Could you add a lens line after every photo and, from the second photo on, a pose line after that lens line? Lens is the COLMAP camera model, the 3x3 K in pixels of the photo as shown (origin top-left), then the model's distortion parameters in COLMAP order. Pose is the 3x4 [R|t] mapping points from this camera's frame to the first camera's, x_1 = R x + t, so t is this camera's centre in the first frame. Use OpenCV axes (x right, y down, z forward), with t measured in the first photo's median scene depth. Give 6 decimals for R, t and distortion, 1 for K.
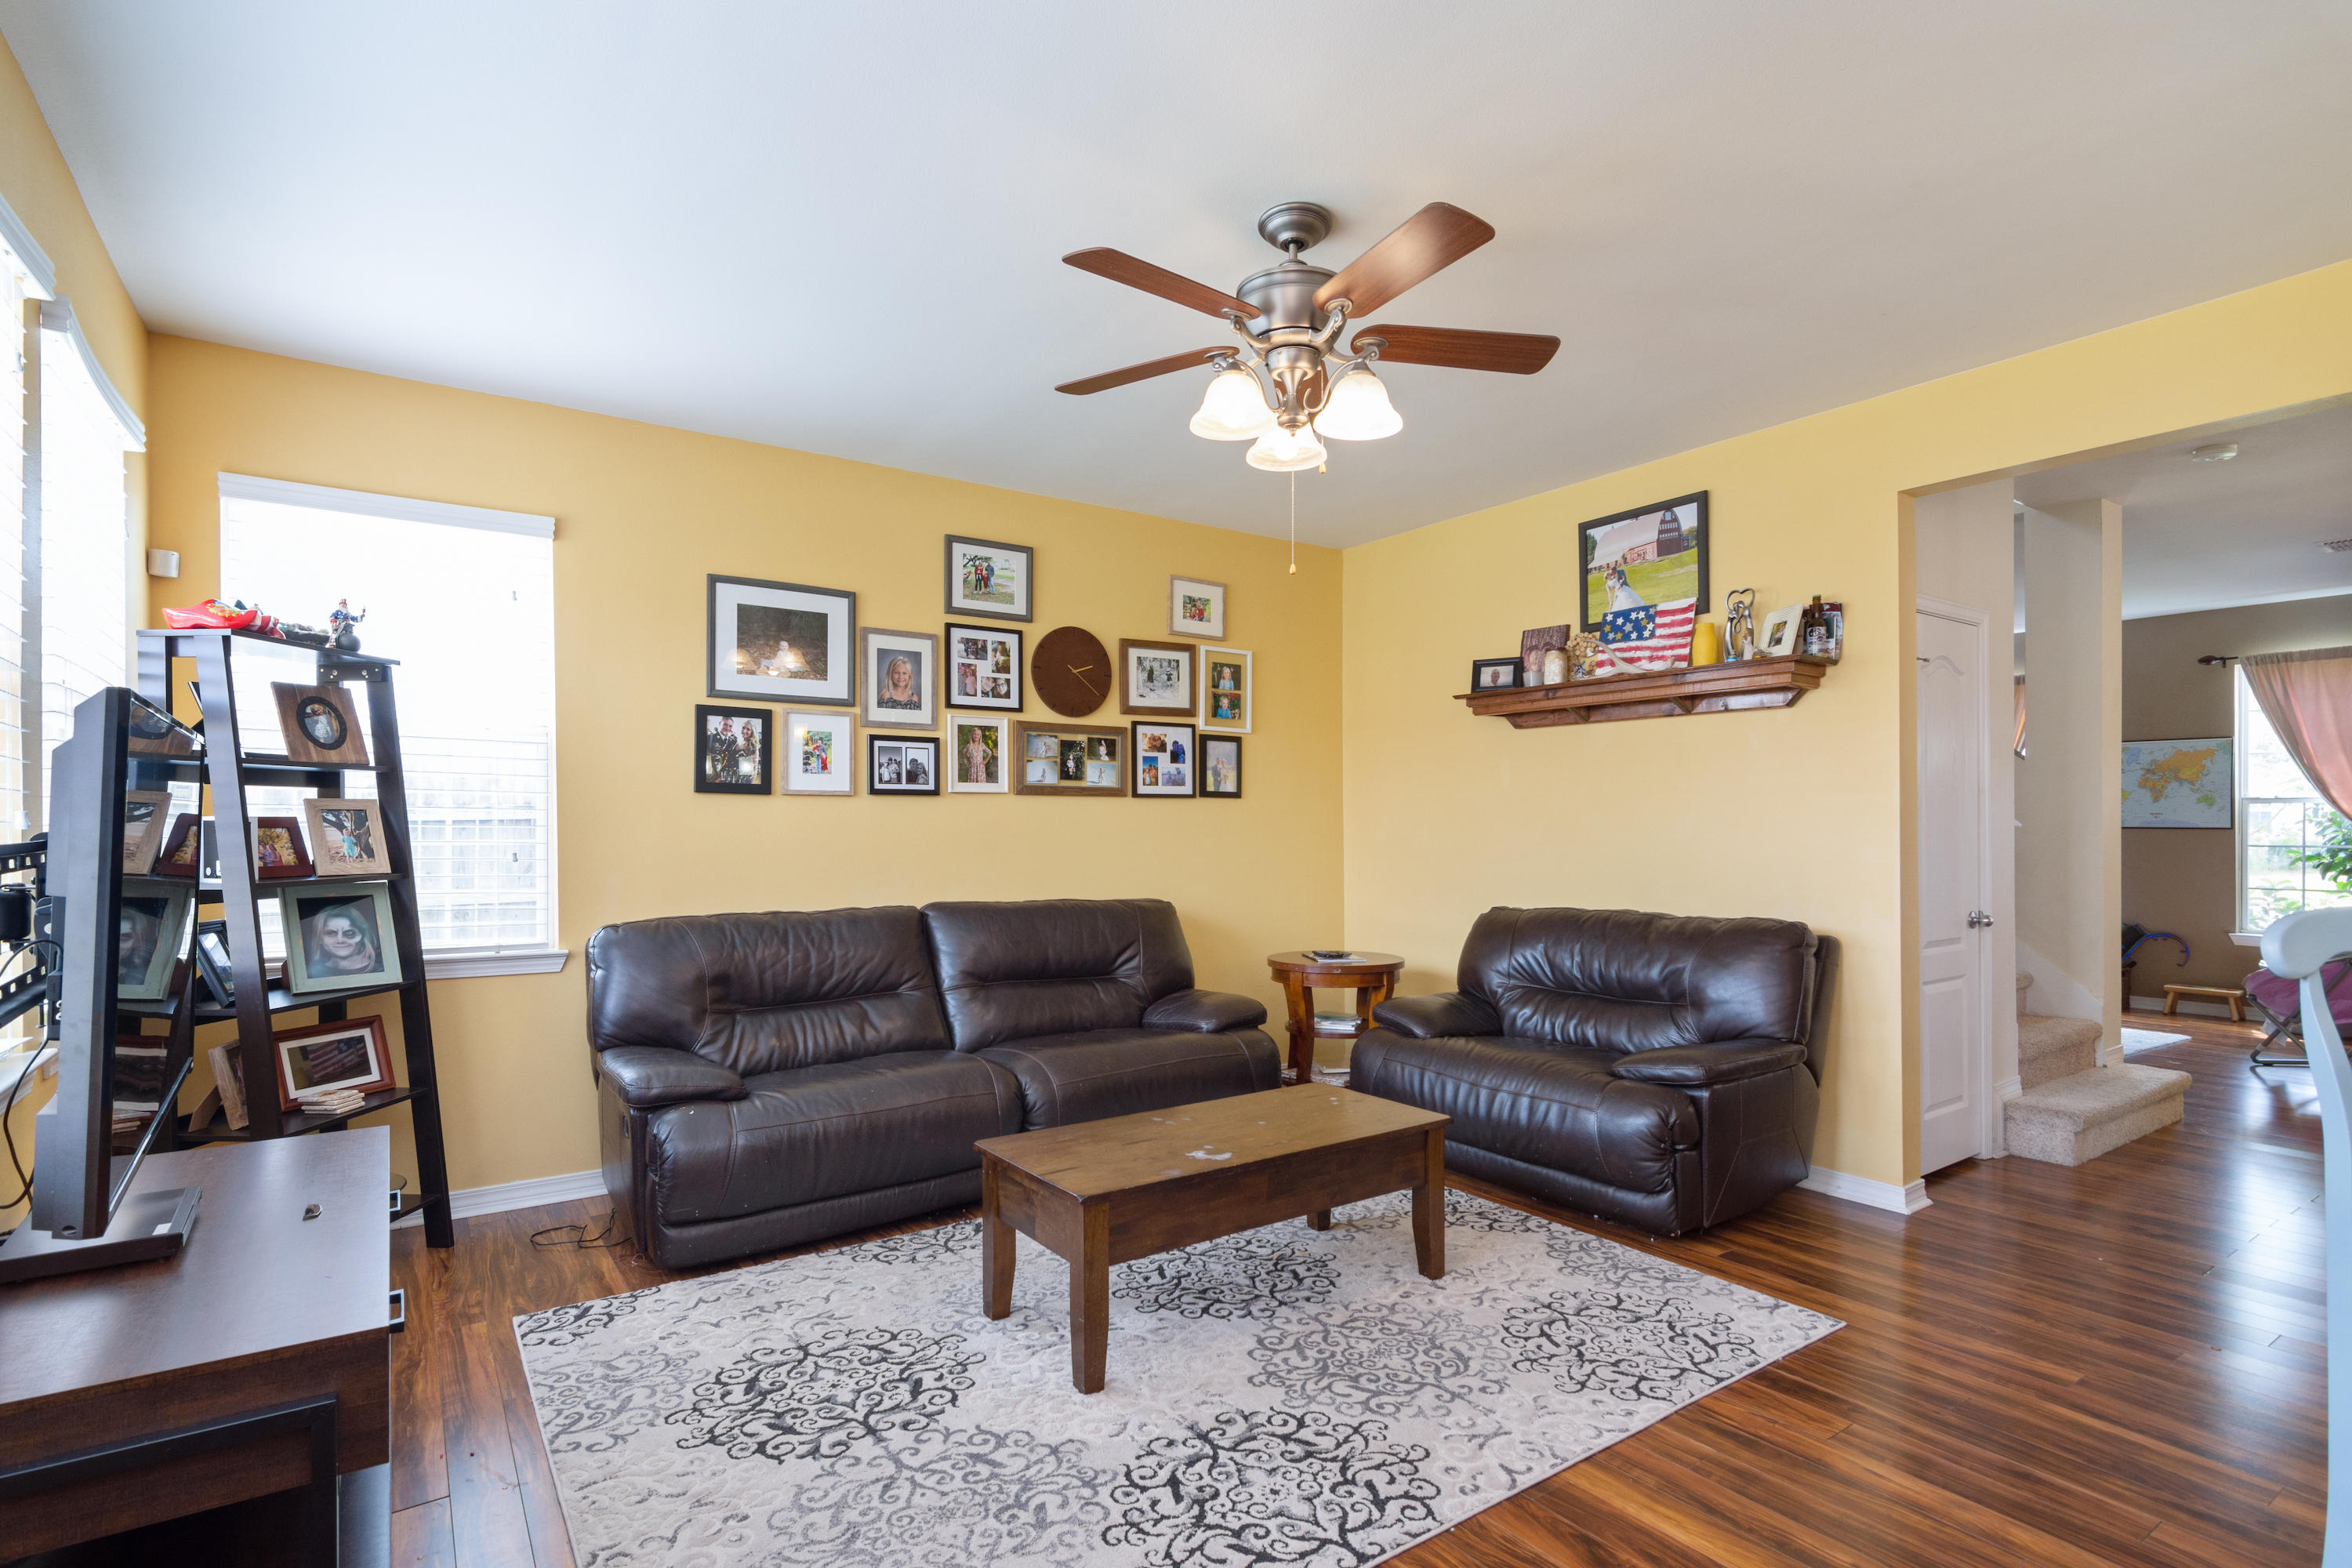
lens RADIAL K [[1154.2, 0, 1188.8], [0, 1154.2, 823.9], [0, 0, 1]] dist [0.000784, 0.001154]
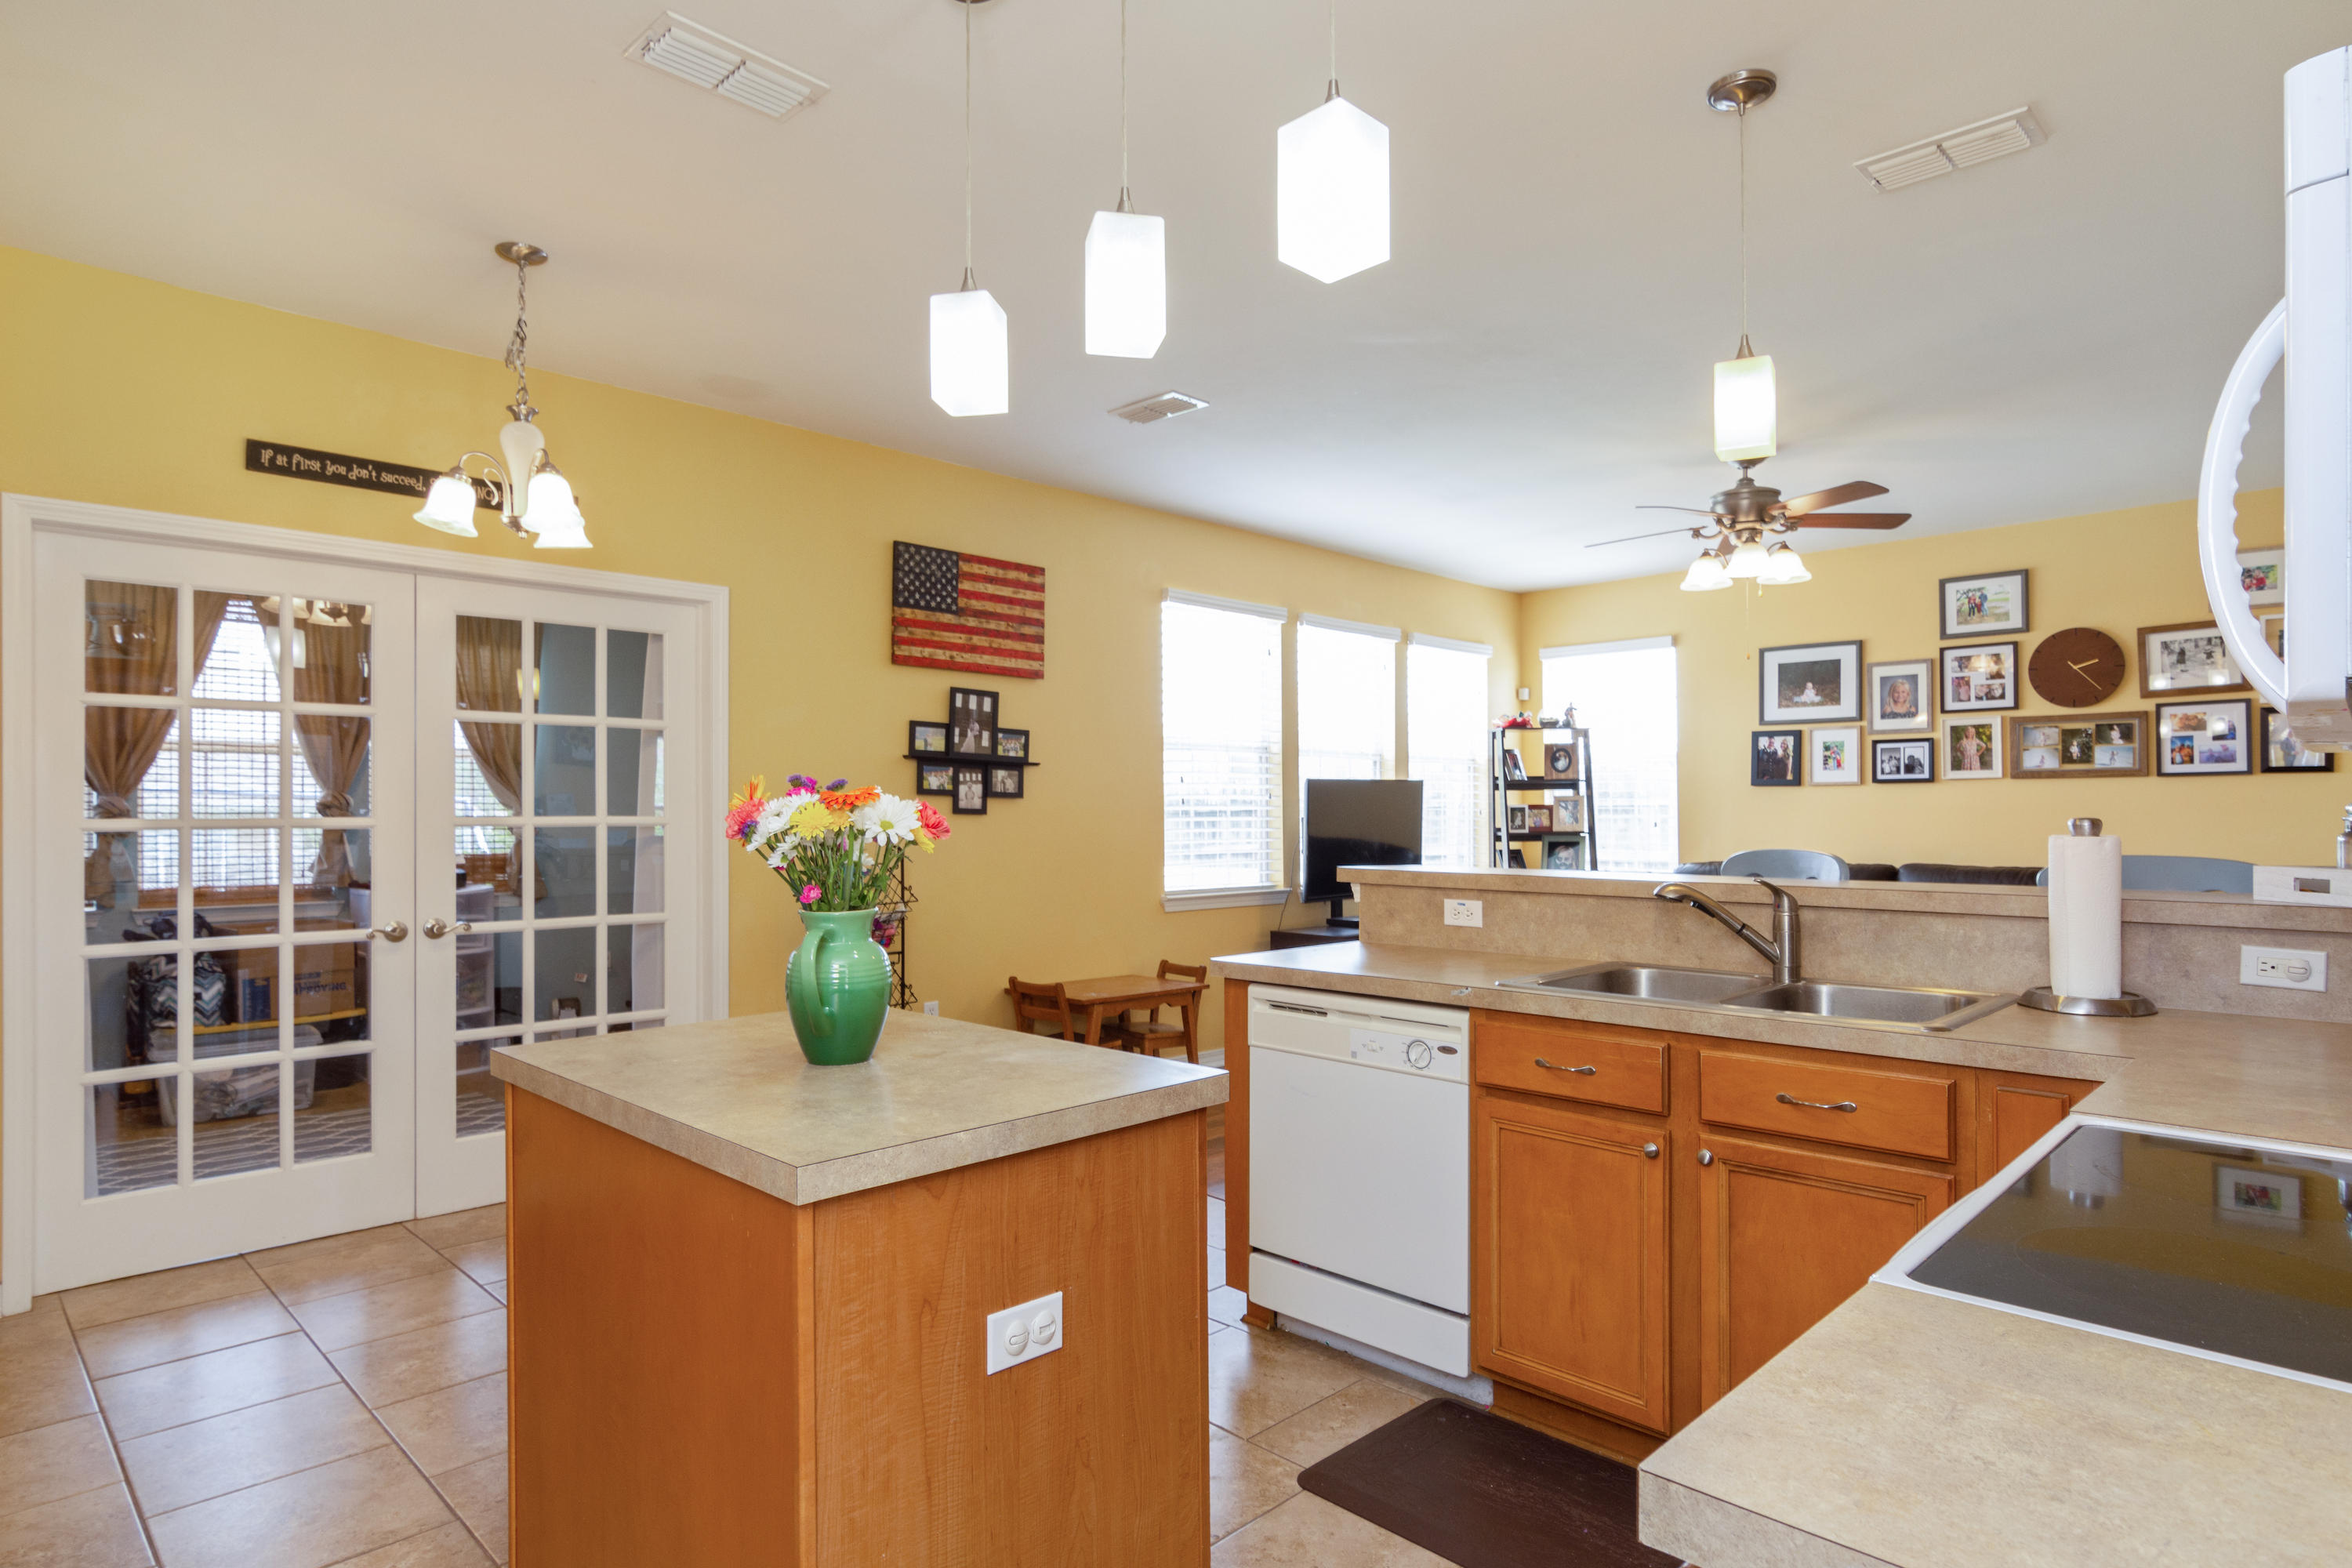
lens RADIAL K [[1270.5, 0, 1152.4], [0, 1270.5, 793.5], [0, 0, 1]] dist [-0.008145, 0.001929]
pose [[0.161642, -0.015486, -0.986728, 1.067024], [0.007690, 0.999866, -0.014433, 0.002353], [0.986819, -0.005255, 0.161740, -0.101488]]
